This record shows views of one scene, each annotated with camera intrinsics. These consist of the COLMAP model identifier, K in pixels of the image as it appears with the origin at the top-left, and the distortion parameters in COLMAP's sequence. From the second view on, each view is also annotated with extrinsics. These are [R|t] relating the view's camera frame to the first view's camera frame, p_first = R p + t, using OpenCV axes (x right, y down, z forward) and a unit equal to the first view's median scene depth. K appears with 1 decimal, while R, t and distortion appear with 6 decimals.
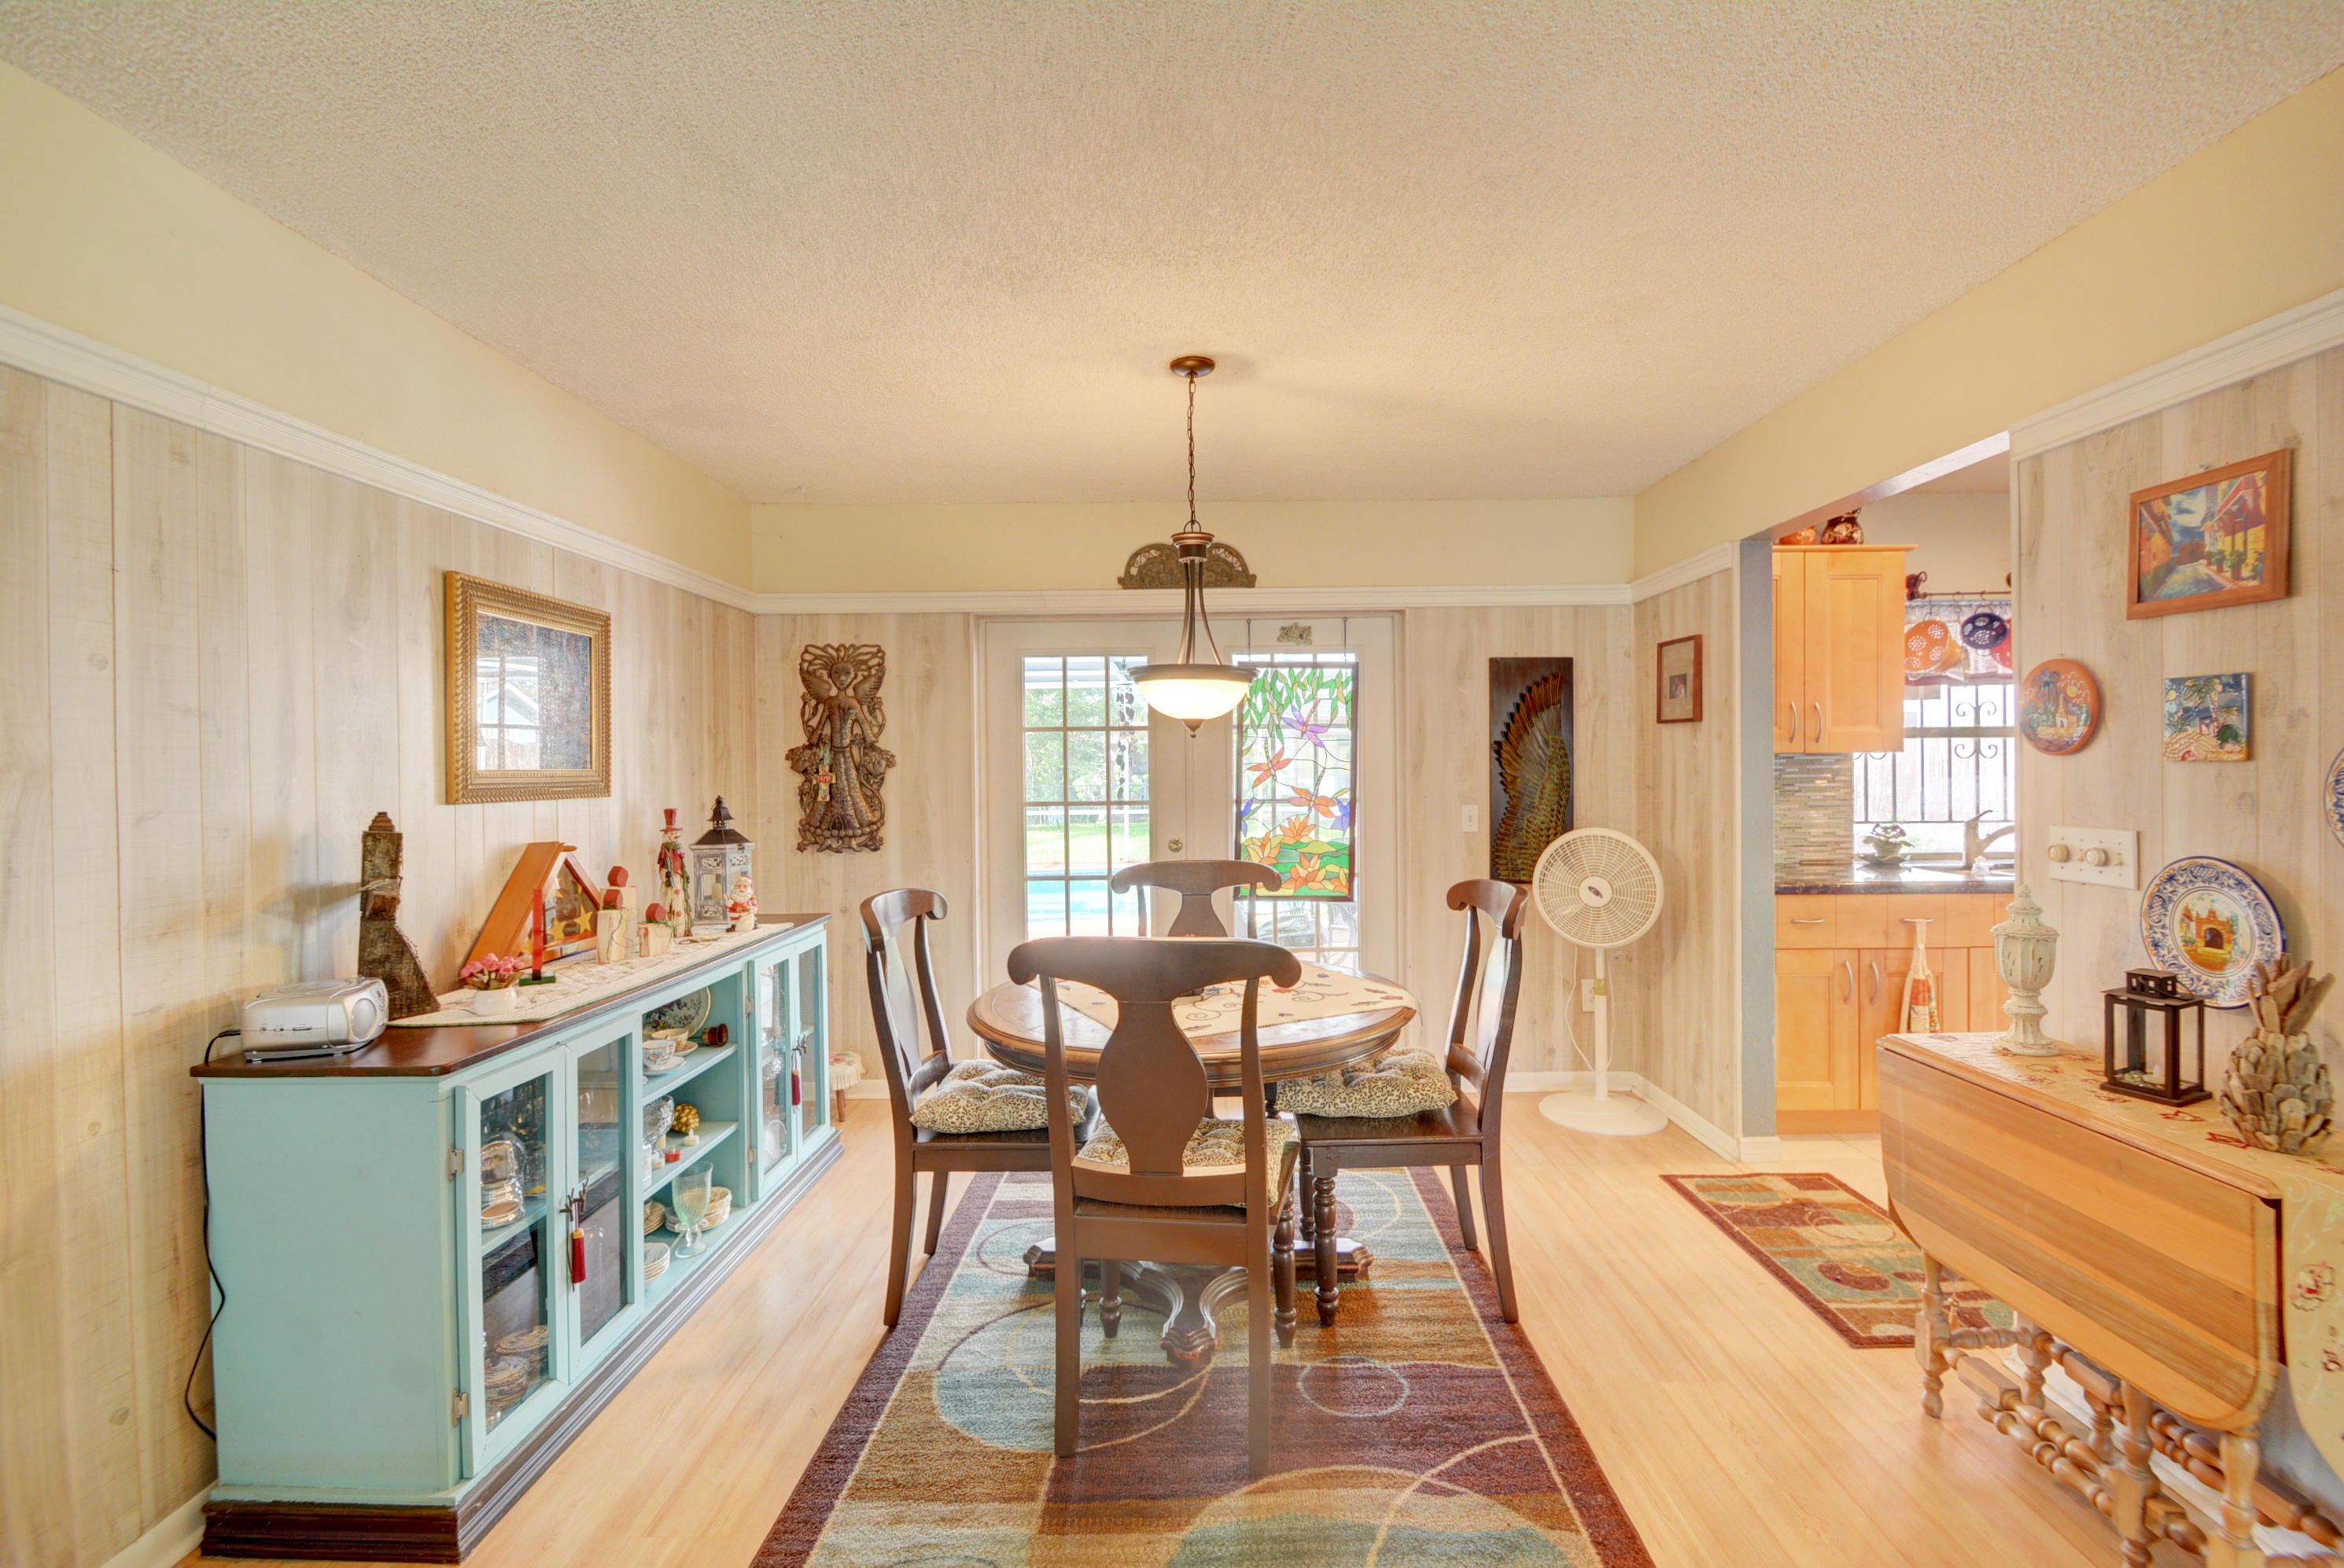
lens RADIAL K [[1036.4, 0, 1191.5], [0, 1036.4, 768.1], [0, 0, 1]] dist [0.006742, -0.012345]
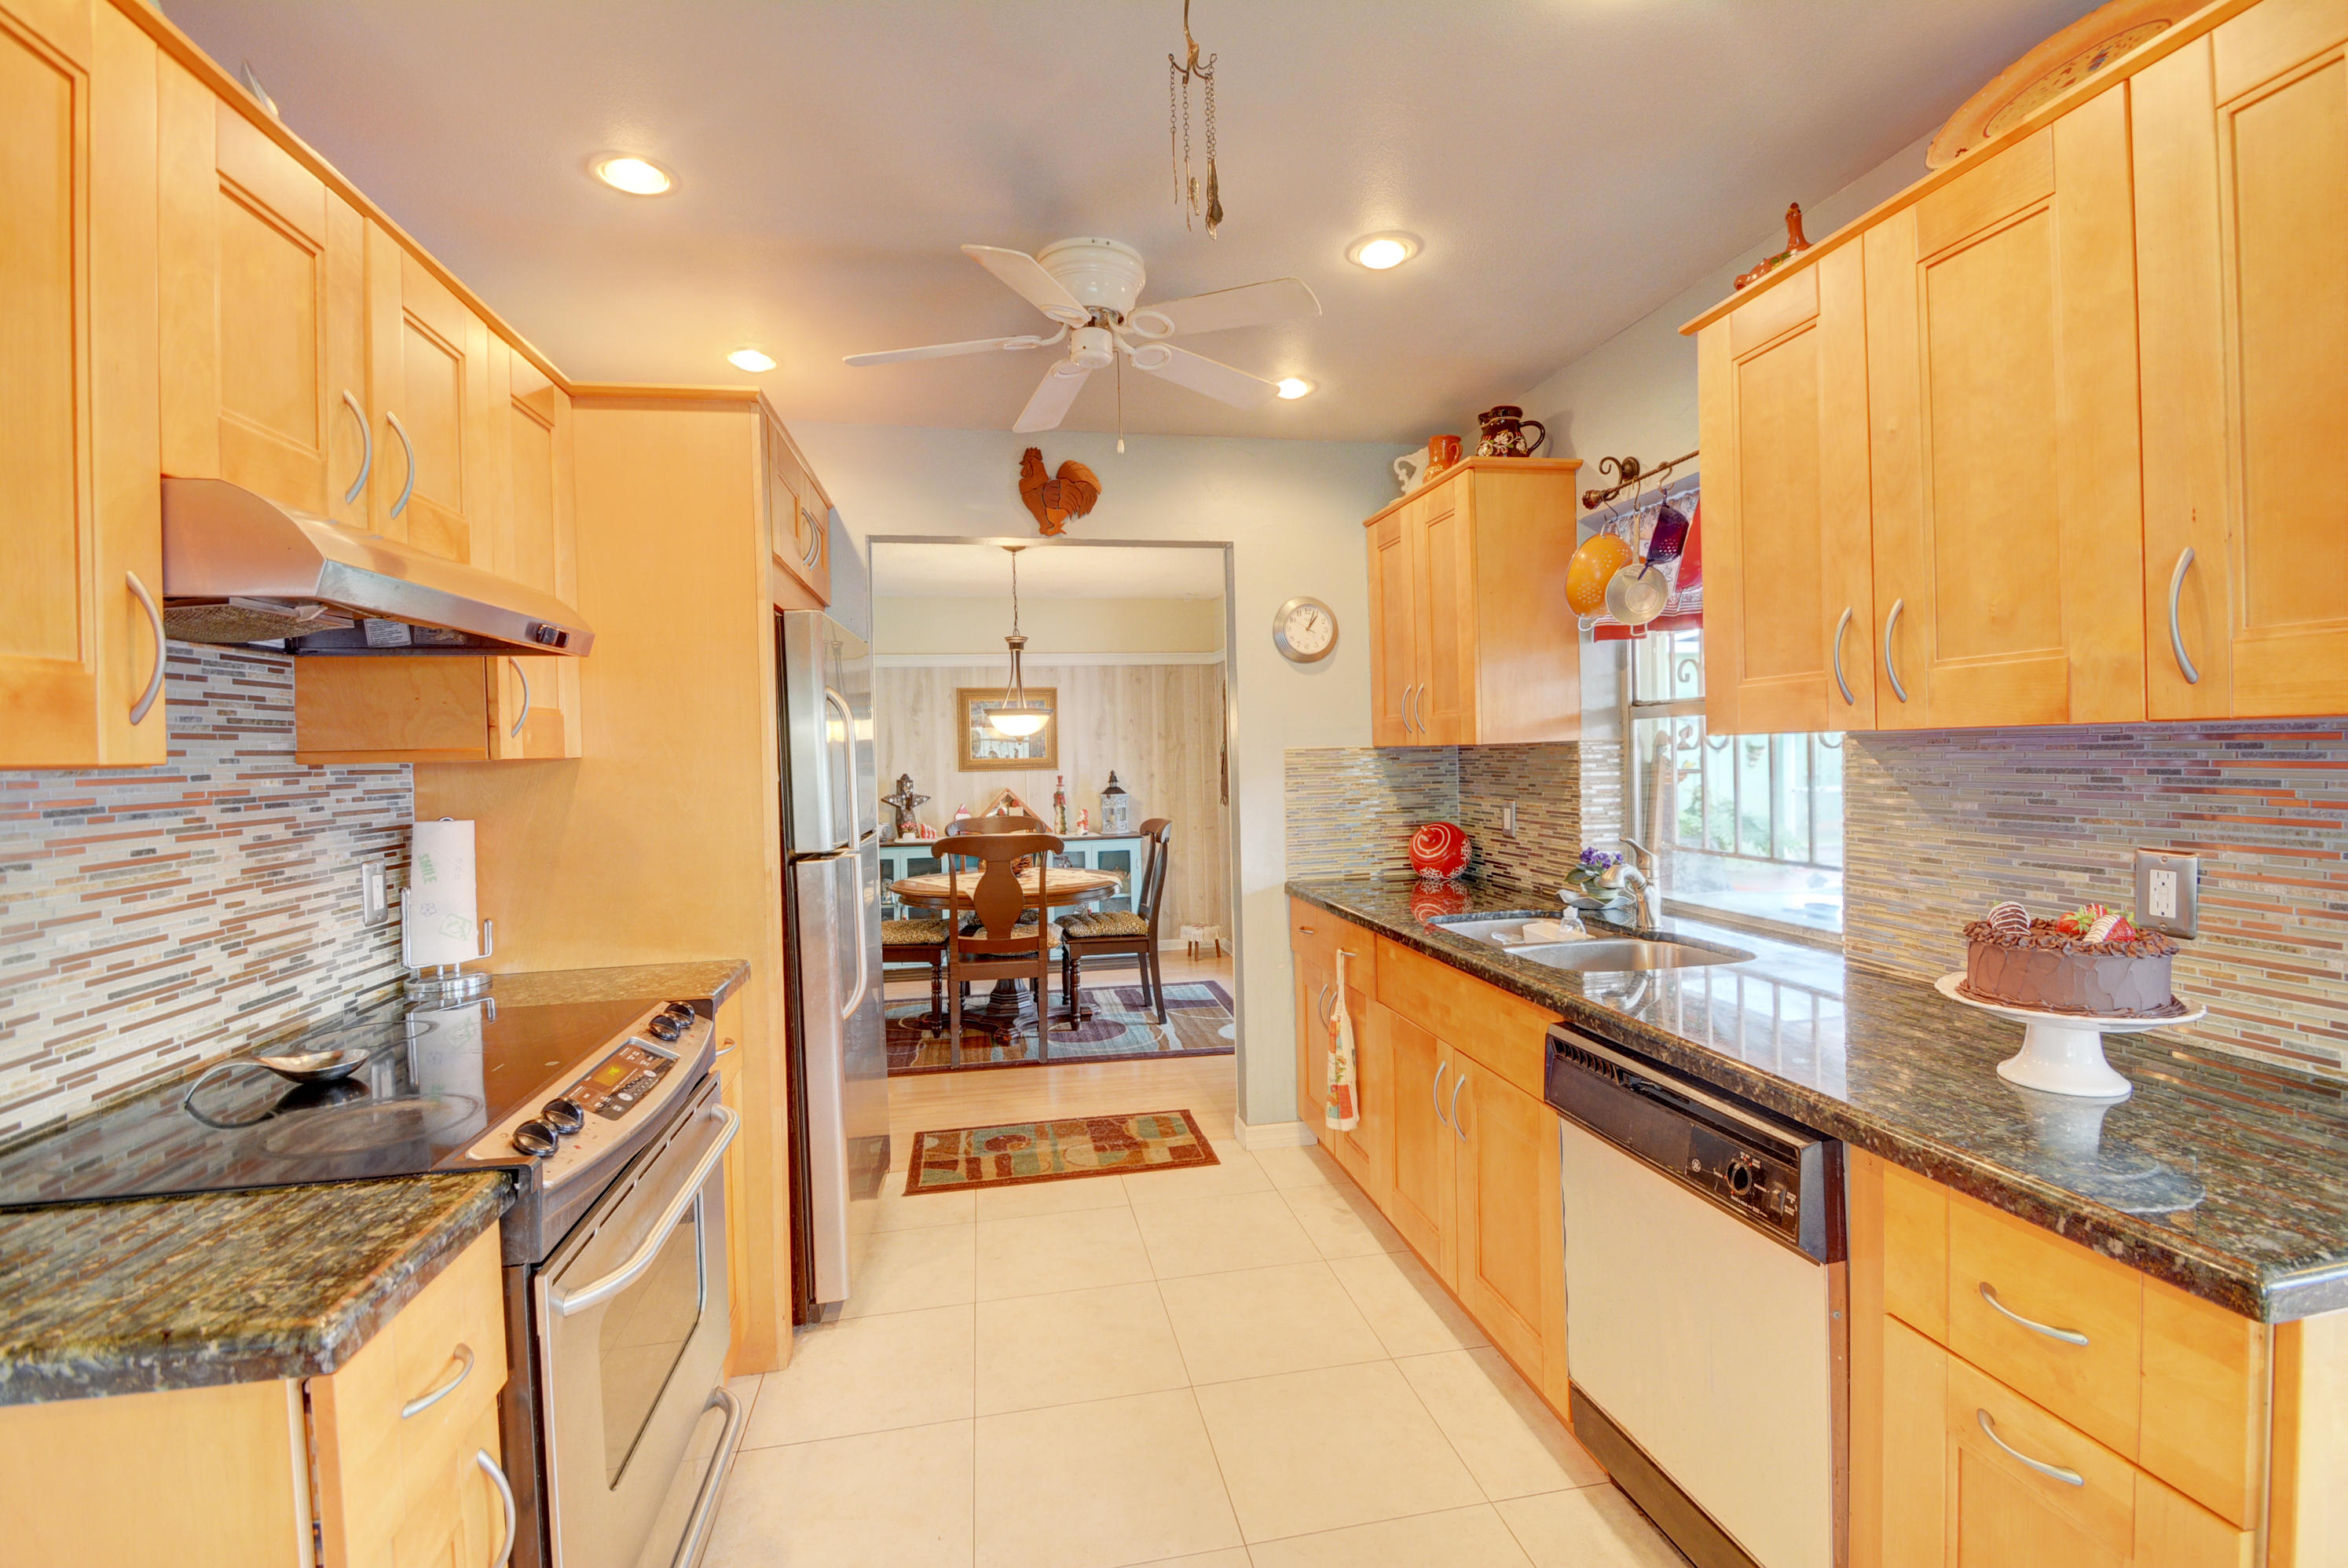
lens RADIAL K [[1038.4, 0, 1193.5], [0, 1038.4, 768.1], [0, 0, 1]] dist [0.006742, -0.012345]
pose [[0.214633, 0.022063, -0.976446, 1.854448], [0.017549, 0.999496, 0.026442, -0.033393], [0.976537, -0.022811, 0.214137, 0.880760]]
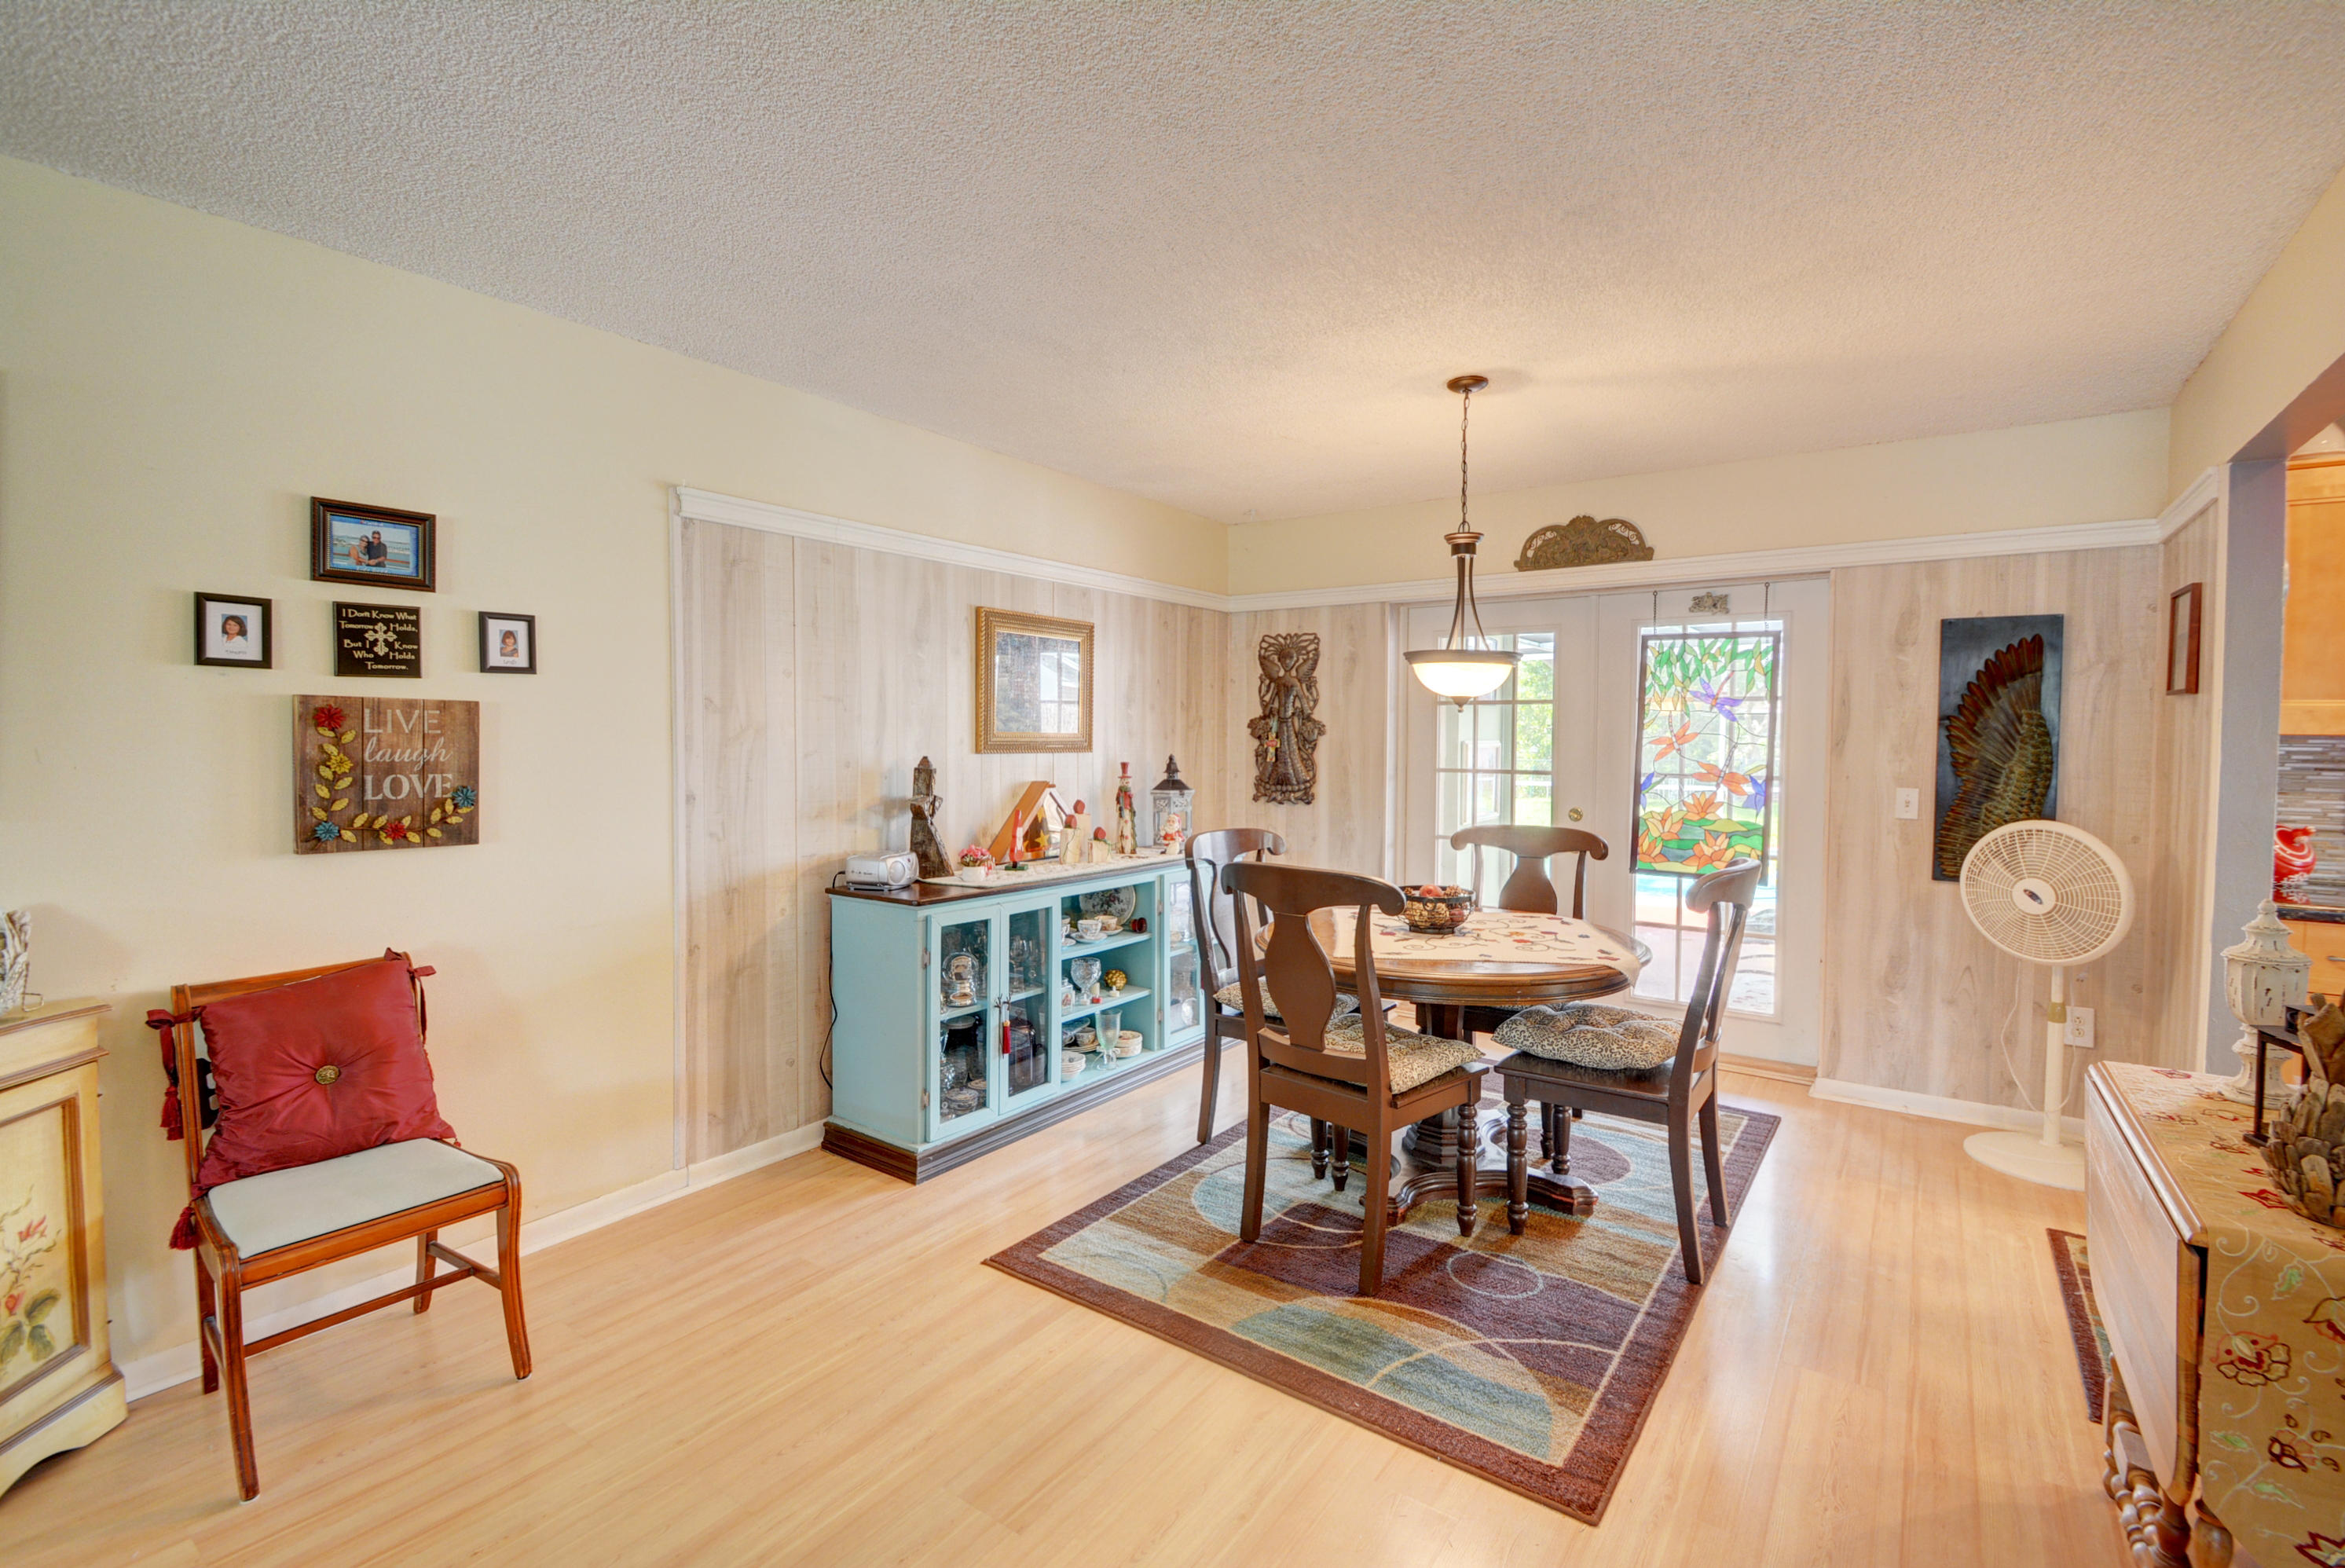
lens RADIAL K [[1037.0, 0, 1192.0], [0, 1037.0, 768.1], [0, 0, 1]] dist [0.006742, -0.012345]
pose [[0.821009, 0.033942, -0.569906, 0.402512], [-0.016724, 0.999233, 0.035418, -0.004135], [0.570670, -0.019547, 0.820946, -0.104446]]
